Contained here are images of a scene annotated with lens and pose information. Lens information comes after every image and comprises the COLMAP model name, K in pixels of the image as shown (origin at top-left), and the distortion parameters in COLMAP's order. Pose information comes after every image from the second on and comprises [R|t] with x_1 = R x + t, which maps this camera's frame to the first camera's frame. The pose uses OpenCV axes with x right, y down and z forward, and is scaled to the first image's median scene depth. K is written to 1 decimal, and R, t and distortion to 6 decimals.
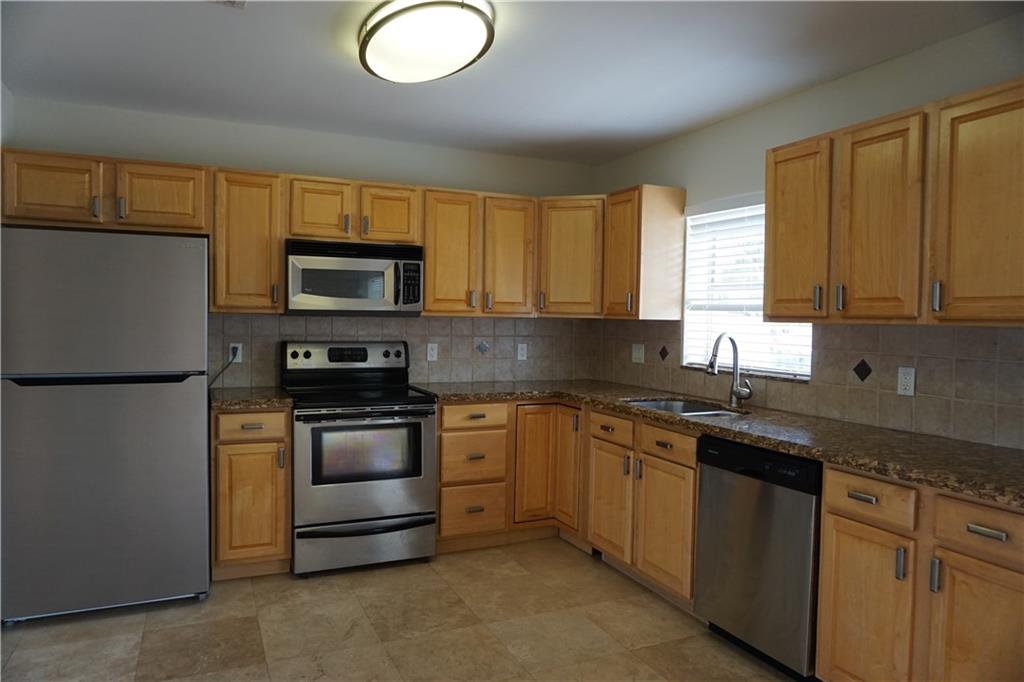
lens RADIAL K [[679.3, 0, 509.2], [0, 679.3, 342.2], [0, 0, 1]] dist [-0.045554, 0.028378]
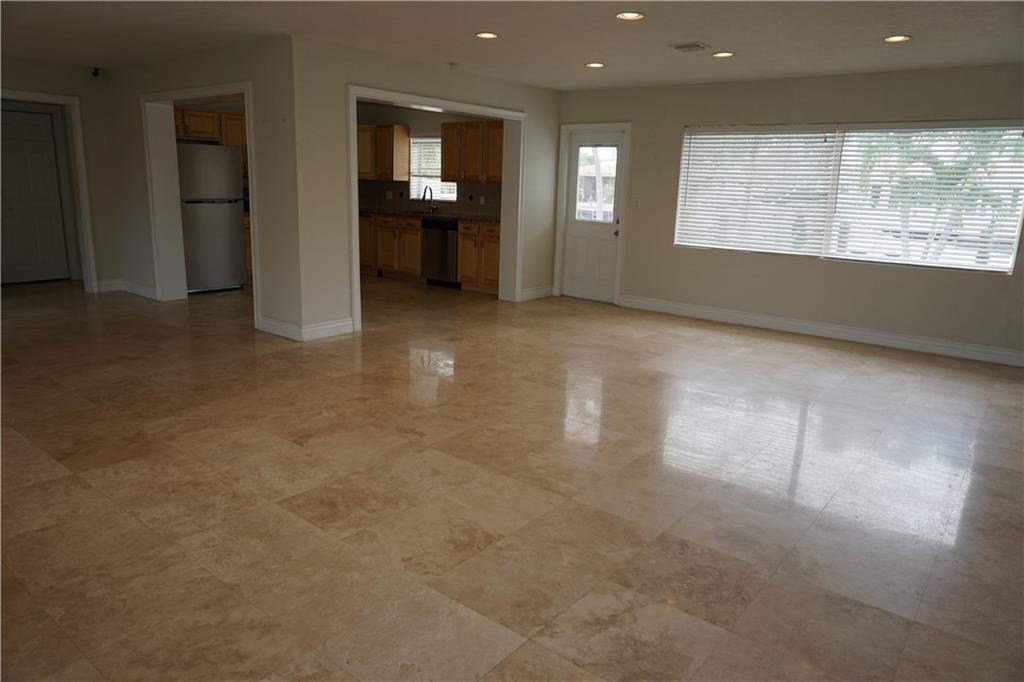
lens RADIAL K [[679.3, 0, 504.6], [0, 679.3, 343.4], [0, 0, 1]] dist [-0.045554, 0.028378]
pose [[0.894136, -0.090532, 0.438550, -0.672793], [-0.000657, 0.979084, 0.203456, 0.053876], [-0.447796, -0.182206, 0.875374, -1.684041]]
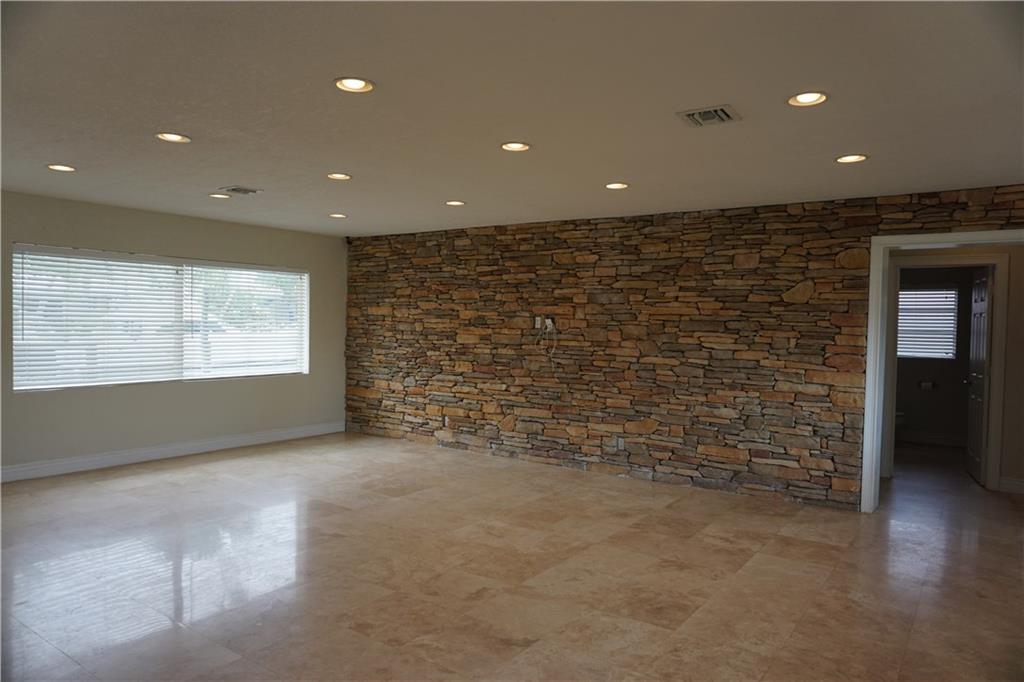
lens RADIAL K [[679.3, 0, 511.7], [0, 679.3, 343.2], [0, 0, 1]] dist [-0.045554, 0.028378]
pose [[-0.499338, -0.053230, 0.864770, -1.251758], [0.003227, 0.997990, 0.063293, -0.033109], [-0.866401, 0.034396, -0.498163, -0.194654]]
